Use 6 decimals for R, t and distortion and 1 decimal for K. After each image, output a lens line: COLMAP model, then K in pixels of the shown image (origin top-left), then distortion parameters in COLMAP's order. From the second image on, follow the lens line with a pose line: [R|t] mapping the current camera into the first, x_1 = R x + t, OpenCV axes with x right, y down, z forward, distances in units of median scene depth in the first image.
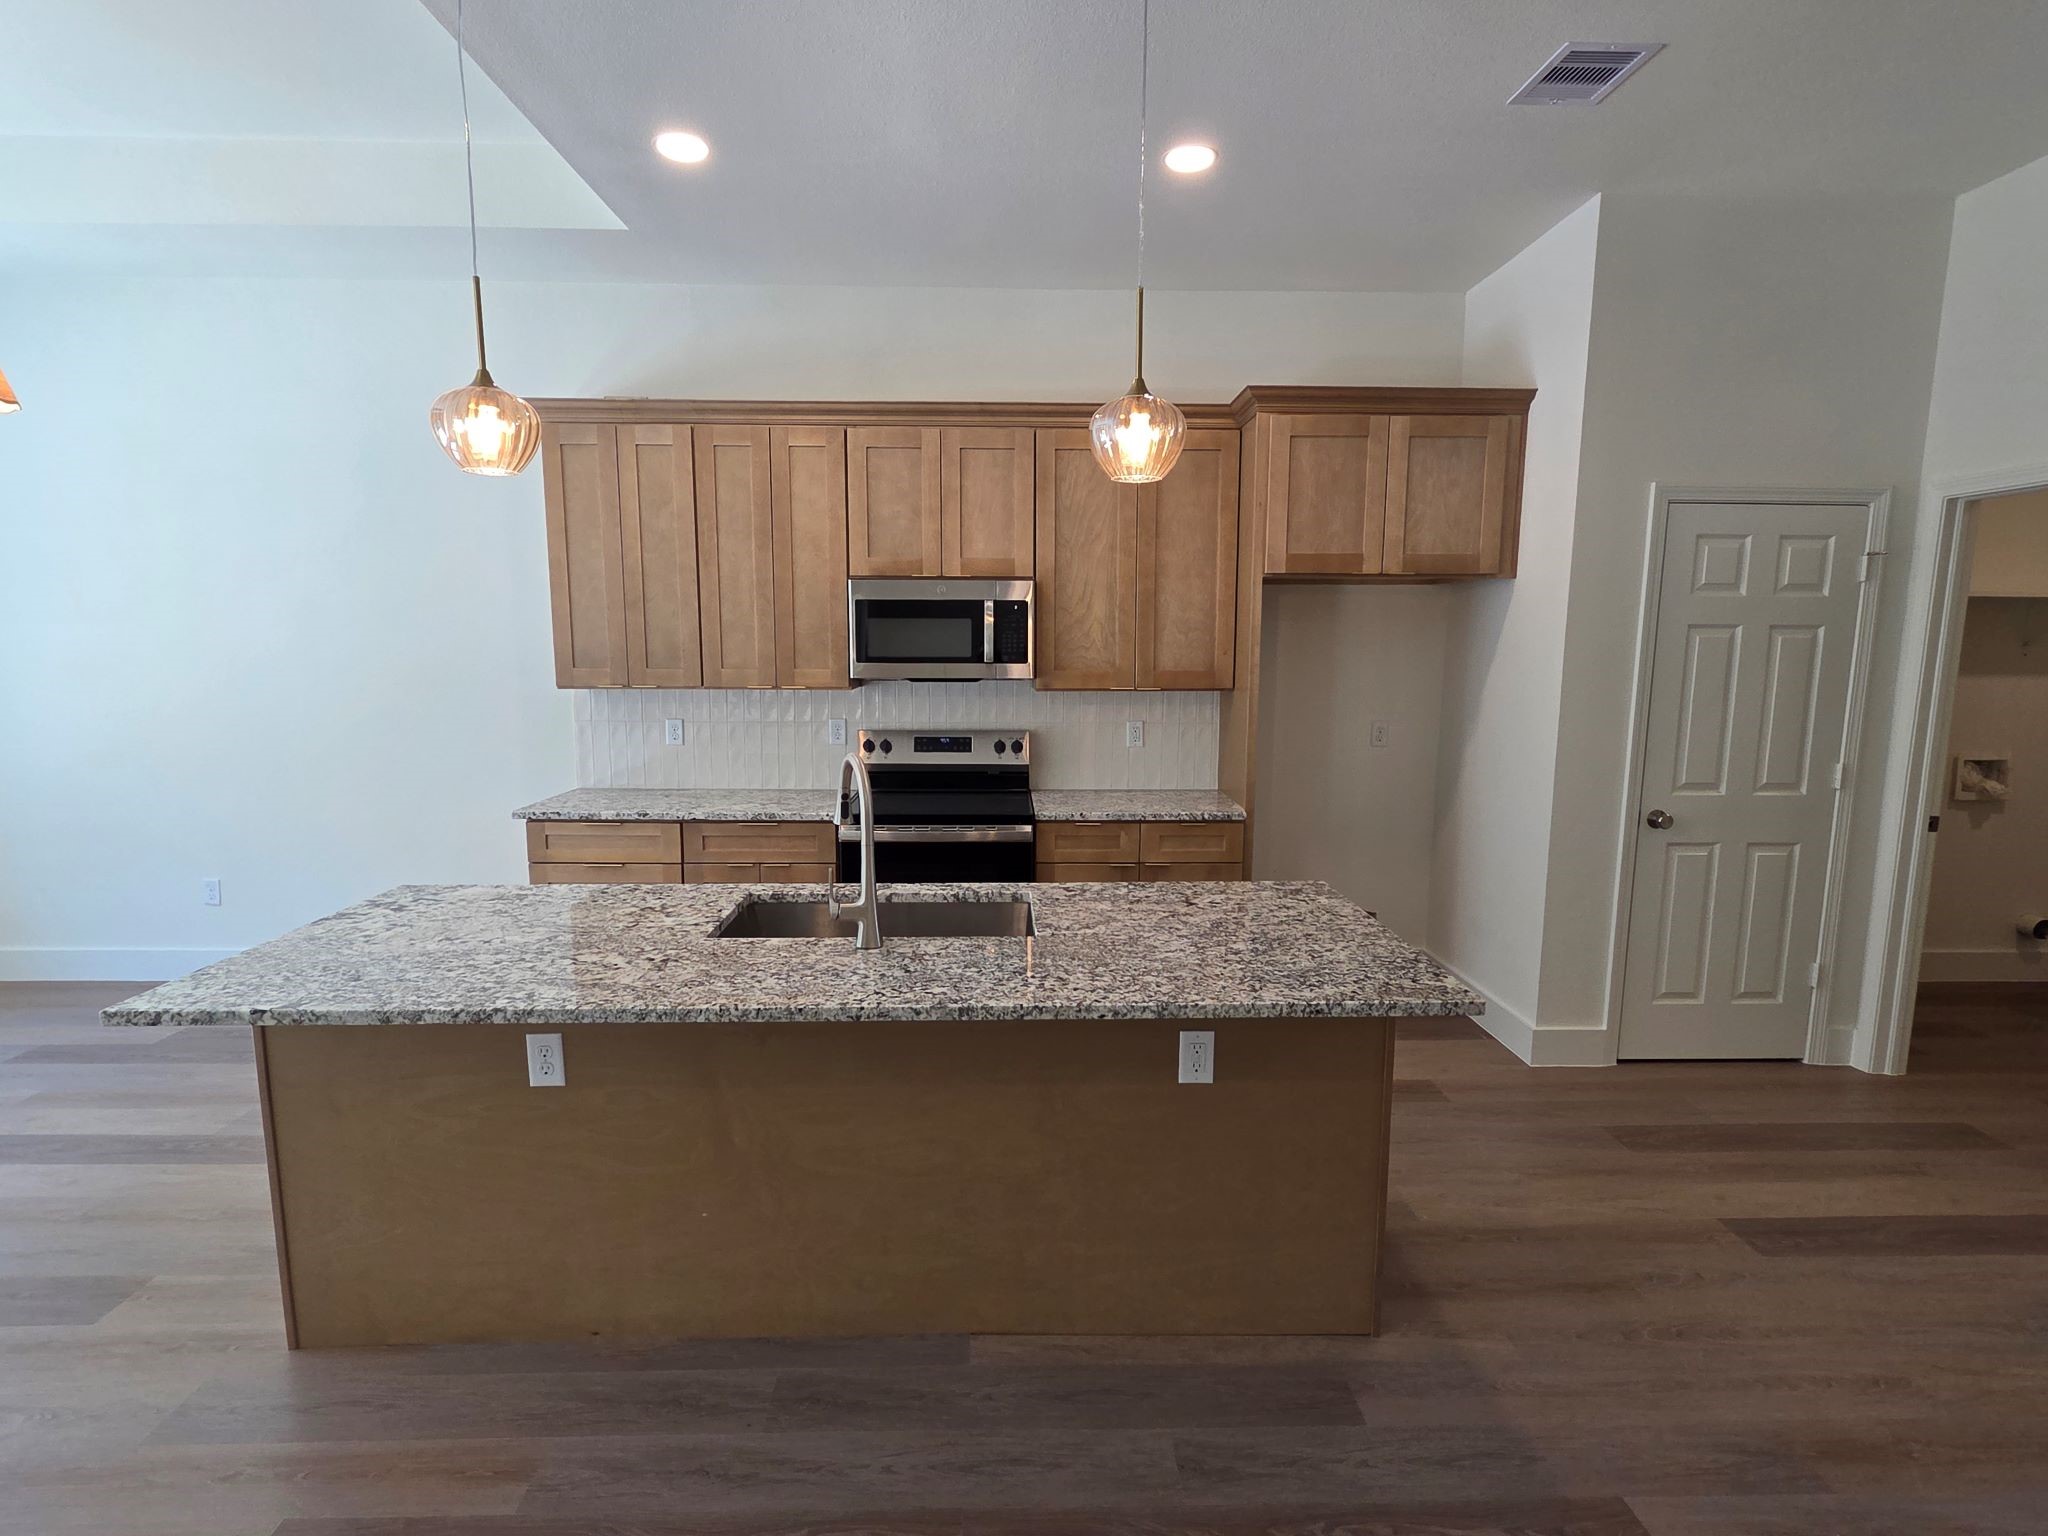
lens RADIAL K [[1029.6, 0, 1023.6], [0, 1029.6, 792.4], [0, 0, 1]] dist [-0.000214, 0.001254]
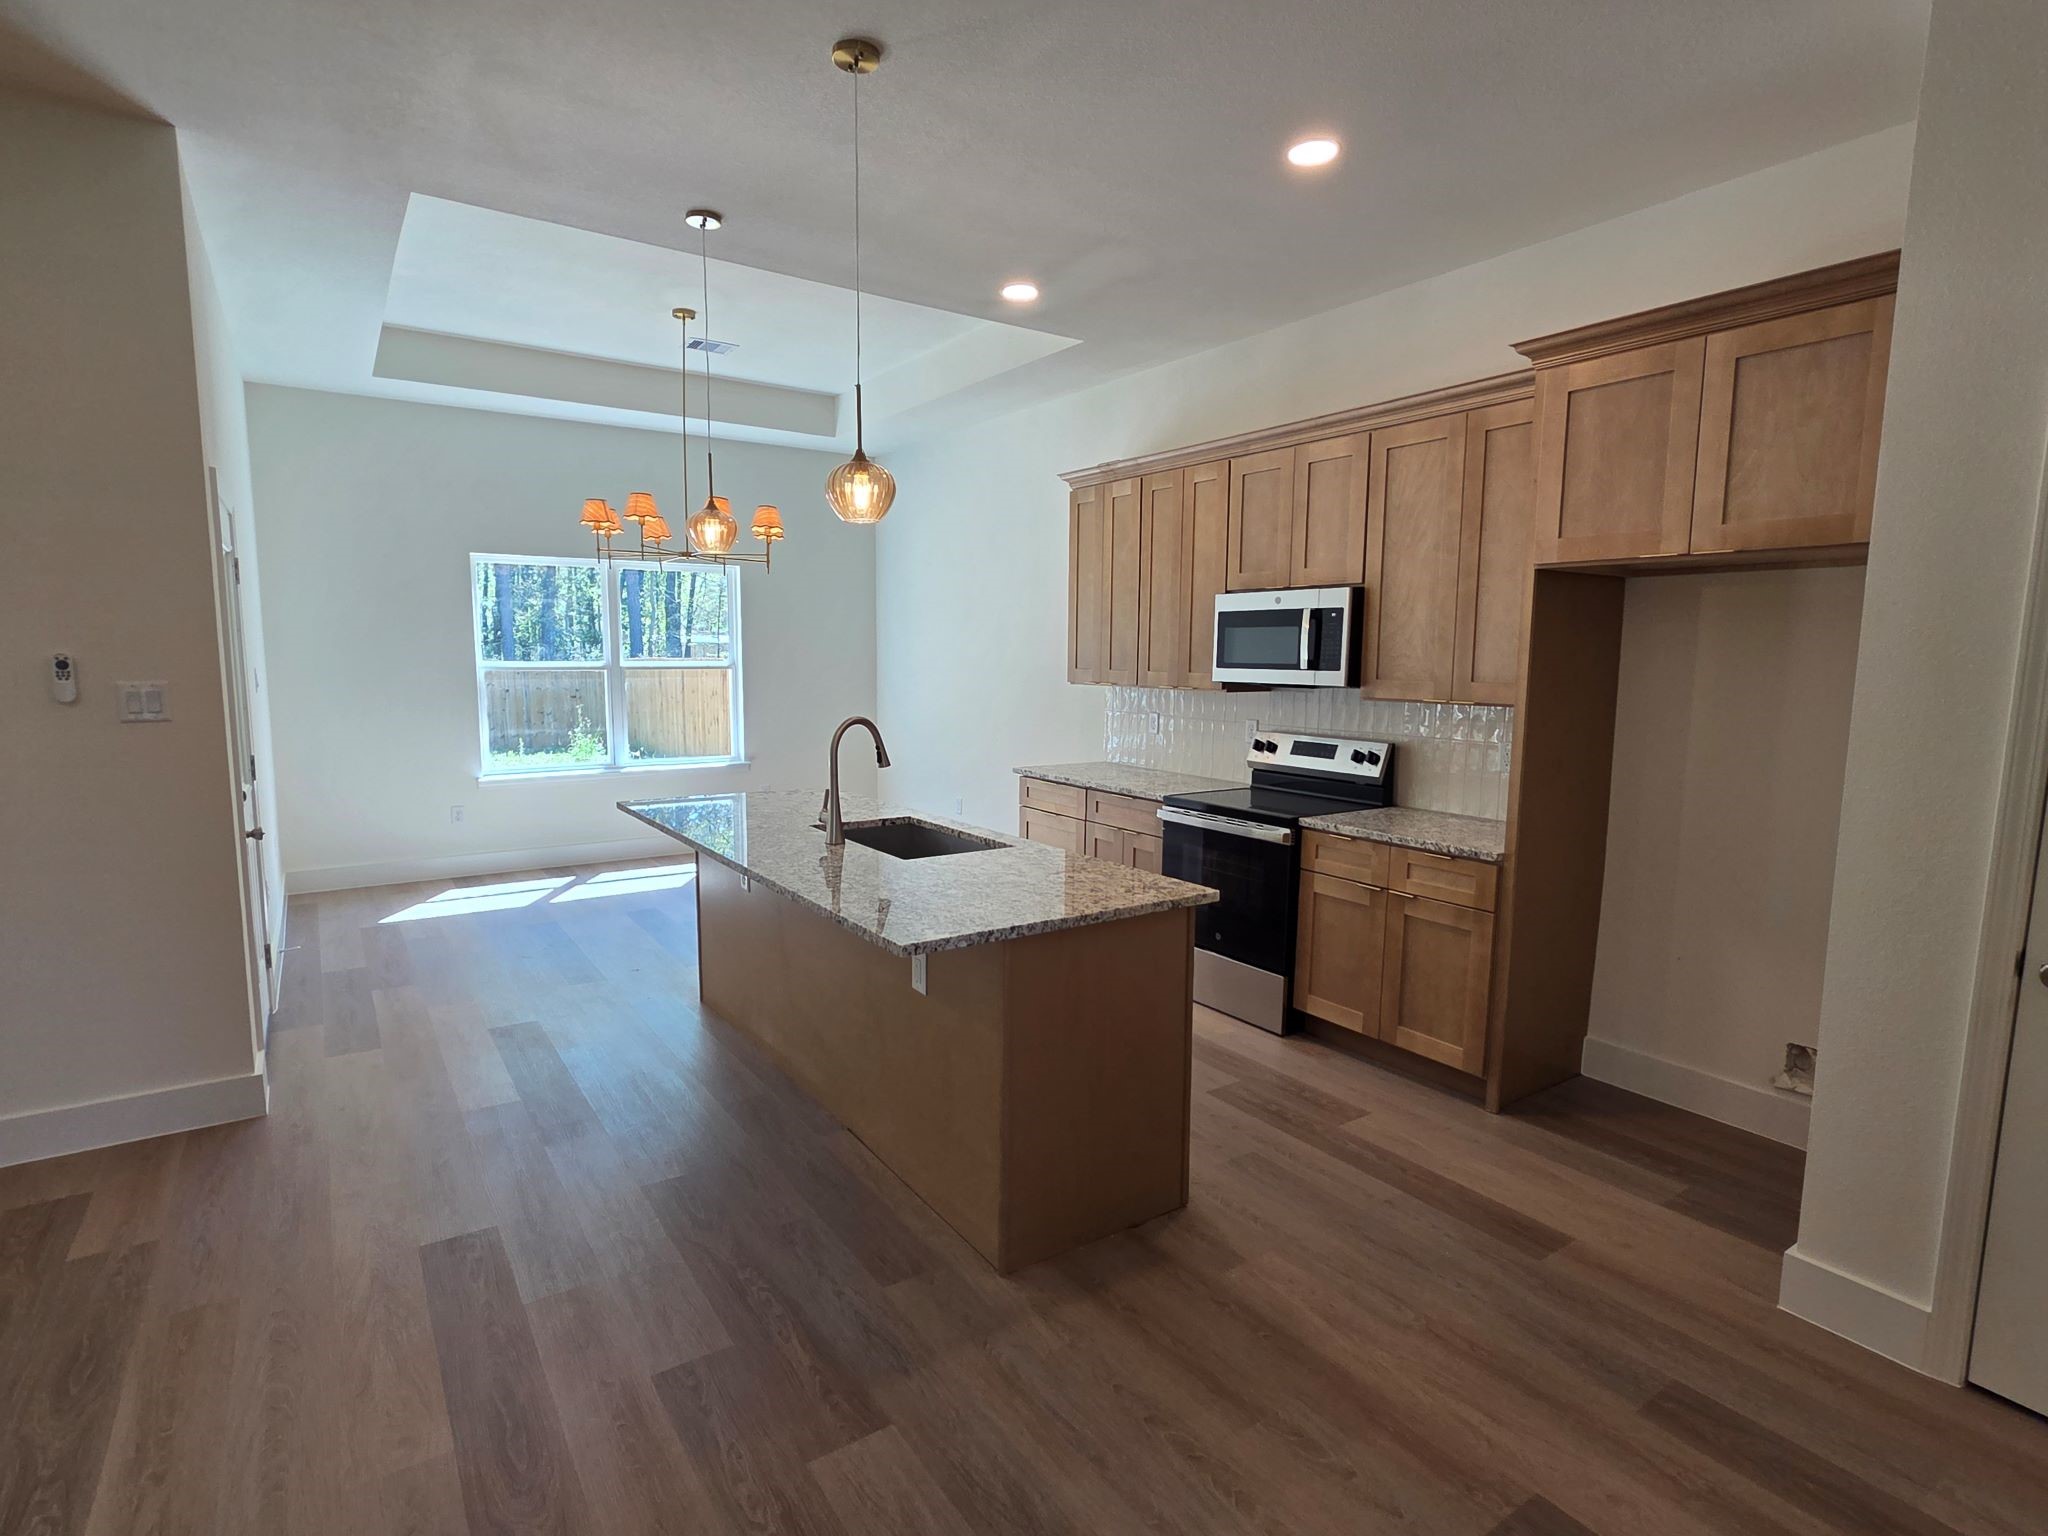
lens RADIAL K [[1029.6, 0, 1023.6], [0, 1029.6, 792.4], [0, 0, 1]] dist [-0.000214, 0.001254]
pose [[0.546128, 0.115685, -0.829675, 0.686351], [-0.131773, 0.989952, 0.051294, -0.021117], [0.827273, 0.081316, 0.555884, 0.213789]]
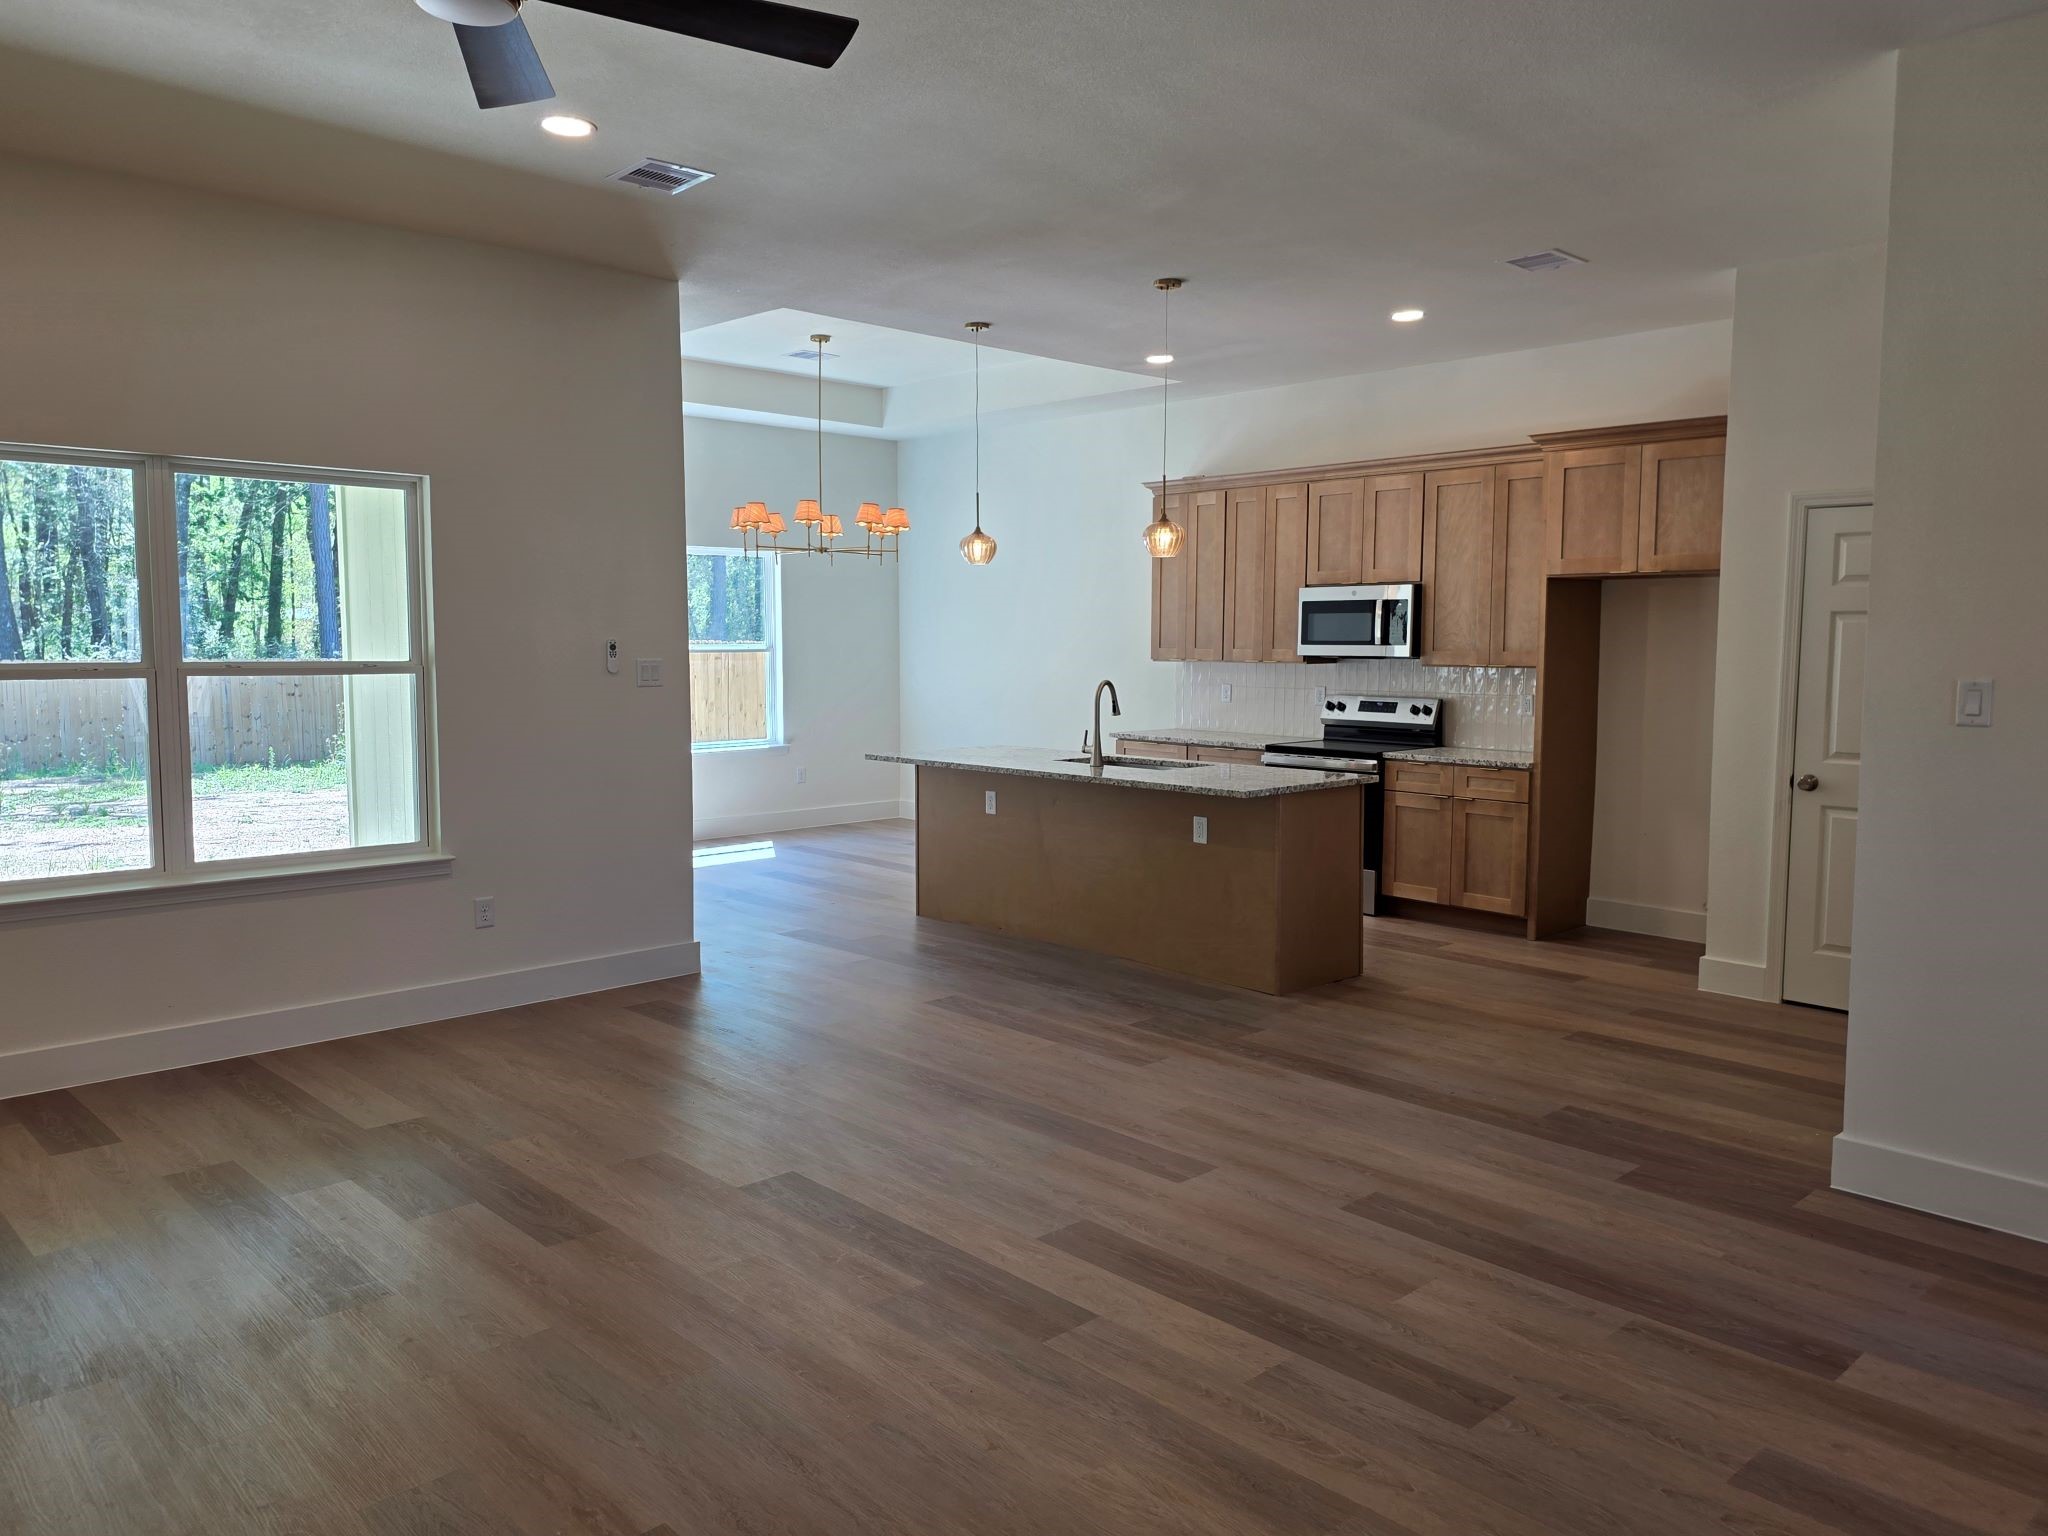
lens RADIAL K [[1451.3, 0, 1035.6], [0, 1451.3, 777.0], [0, 0, 1]] dist [0.100818, -0.116510]
pose [[0.675012, 0.072582, -0.734228, 1.119470], [-0.109191, 0.994018, -0.002121, 0.105704], [0.729682, 0.081603, 0.678900, -0.655575]]
